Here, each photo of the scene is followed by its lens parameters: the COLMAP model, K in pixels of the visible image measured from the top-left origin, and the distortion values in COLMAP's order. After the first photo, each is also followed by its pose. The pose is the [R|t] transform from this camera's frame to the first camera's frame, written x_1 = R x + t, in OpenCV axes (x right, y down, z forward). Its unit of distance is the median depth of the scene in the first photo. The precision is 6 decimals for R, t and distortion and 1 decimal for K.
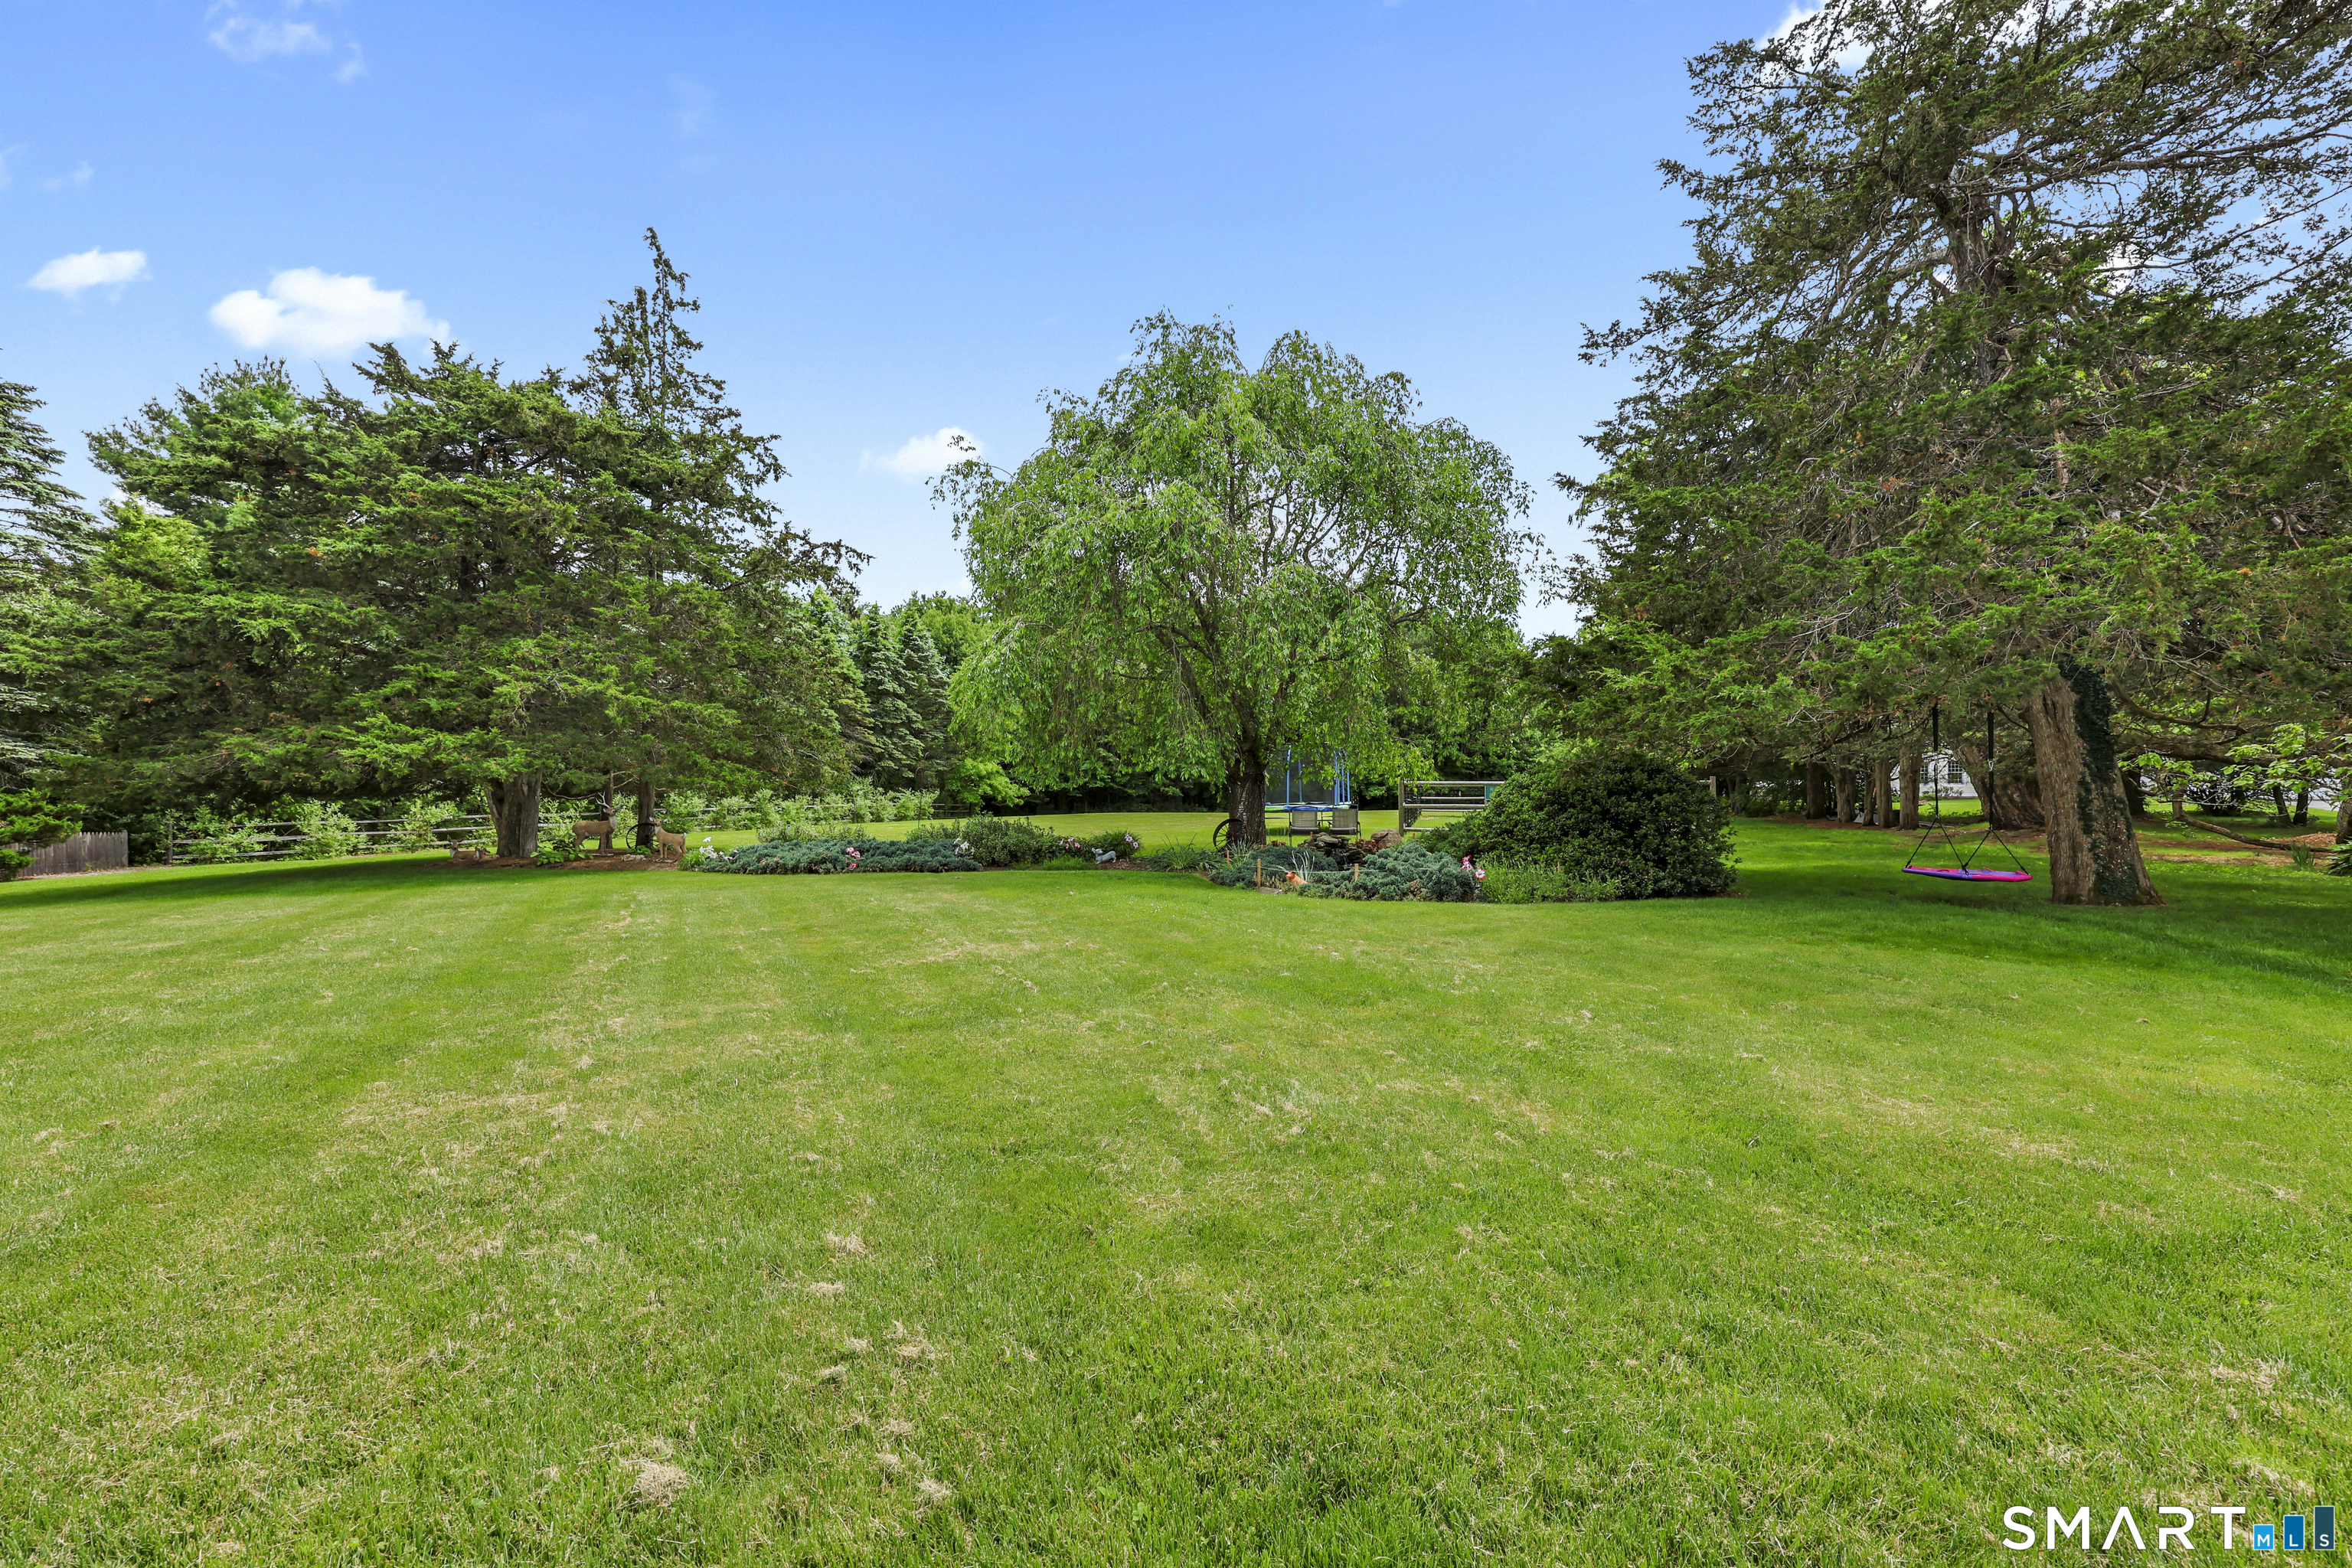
lens RADIAL K [[953.0, 0, 1188.1], [0, 953.0, 770.1], [0, 0, 1]] dist [-0.000215, 0.000104]
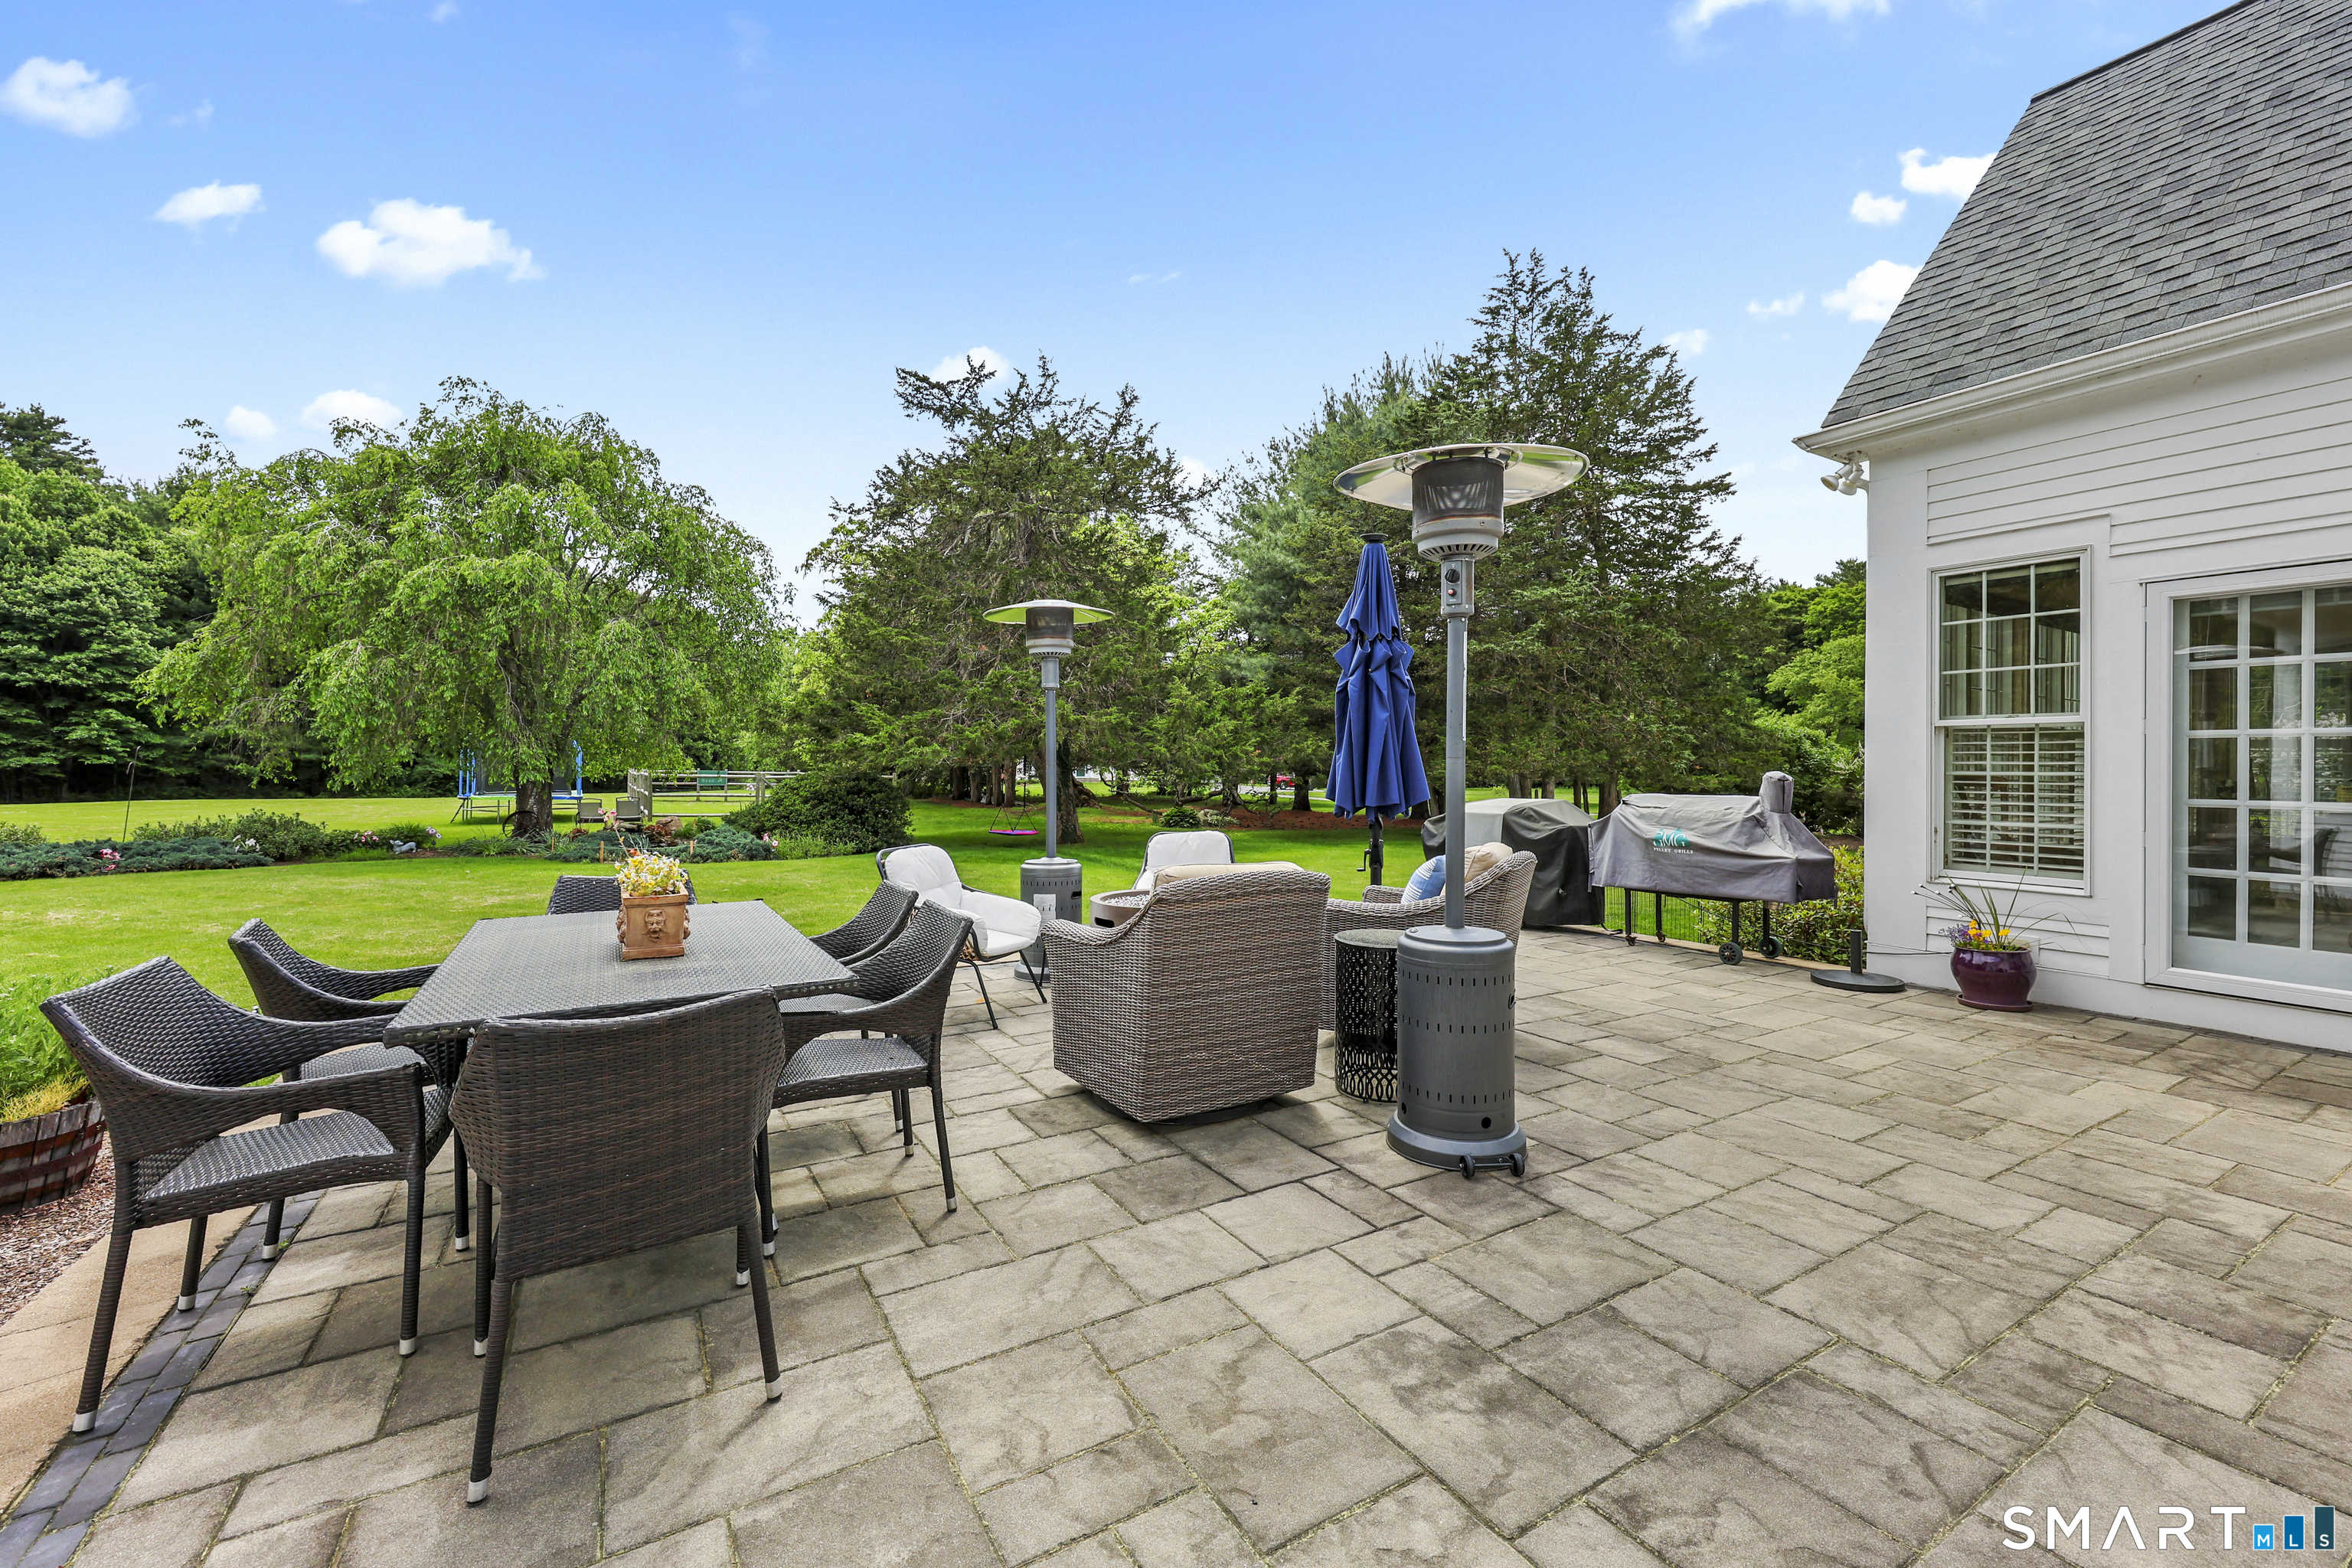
lens RADIAL K [[953.0, 0, 1176.3], [0, 953.0, 784.2], [0, 0, 1]] dist [-0.000215, 0.000104]
pose [[0.695435, -0.000574, 0.718589, -0.352737], [-0.026158, 0.999317, 0.026114, -0.048805], [-0.718113, -0.036957, 0.694945, -0.574687]]
